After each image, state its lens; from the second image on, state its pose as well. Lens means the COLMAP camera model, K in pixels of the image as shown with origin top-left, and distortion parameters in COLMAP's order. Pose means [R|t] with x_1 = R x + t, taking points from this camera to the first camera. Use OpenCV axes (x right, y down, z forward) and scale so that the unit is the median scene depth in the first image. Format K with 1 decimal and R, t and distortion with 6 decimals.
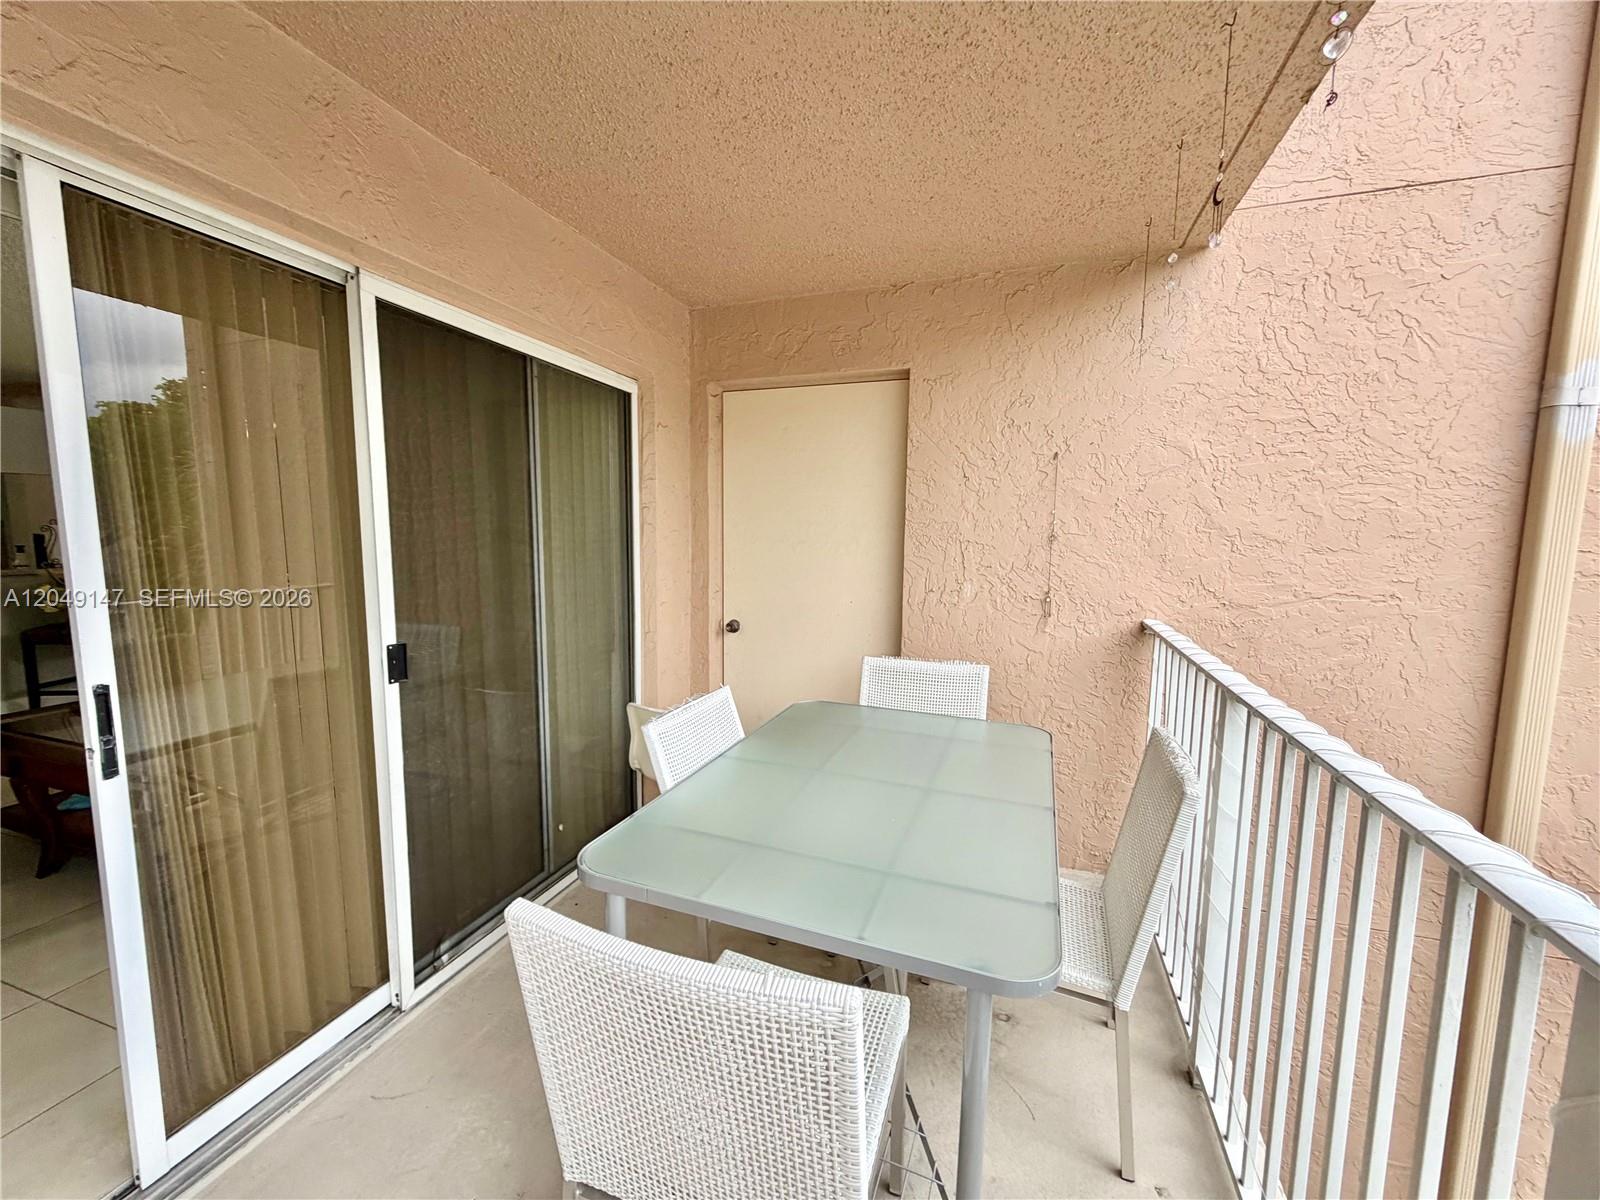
lens RADIAL K [[634.3, 0, 797.7], [0, 634.3, 601.5], [0, 0, 1]] dist [0.000811, 0.000075]
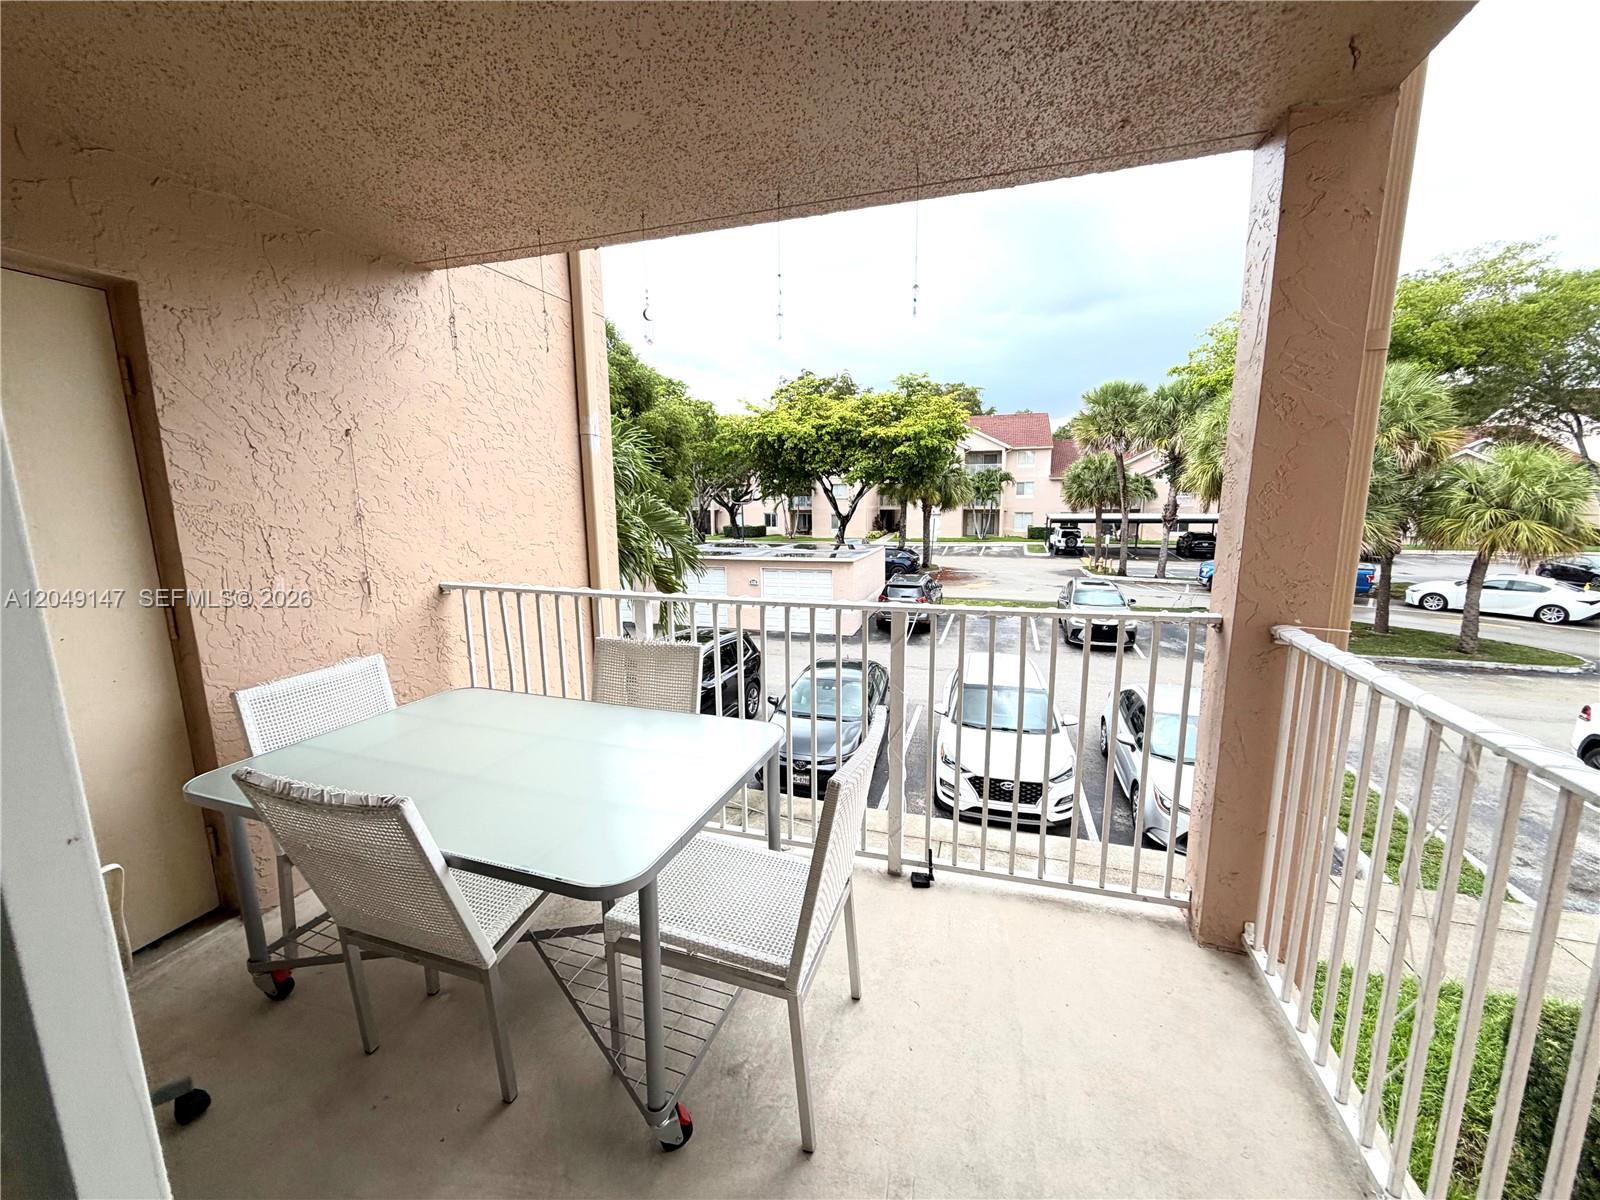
lens RADIAL K [[634.3, 0, 795.6], [0, 634.3, 598.3], [0, 0, 1]] dist [0.000811, 0.000075]
pose [[-0.019607, -0.177832, 0.983866, -0.602374], [0.119533, 0.976580, 0.178897, -0.072304], [-0.992637, 0.121112, 0.002109, 0.341965]]
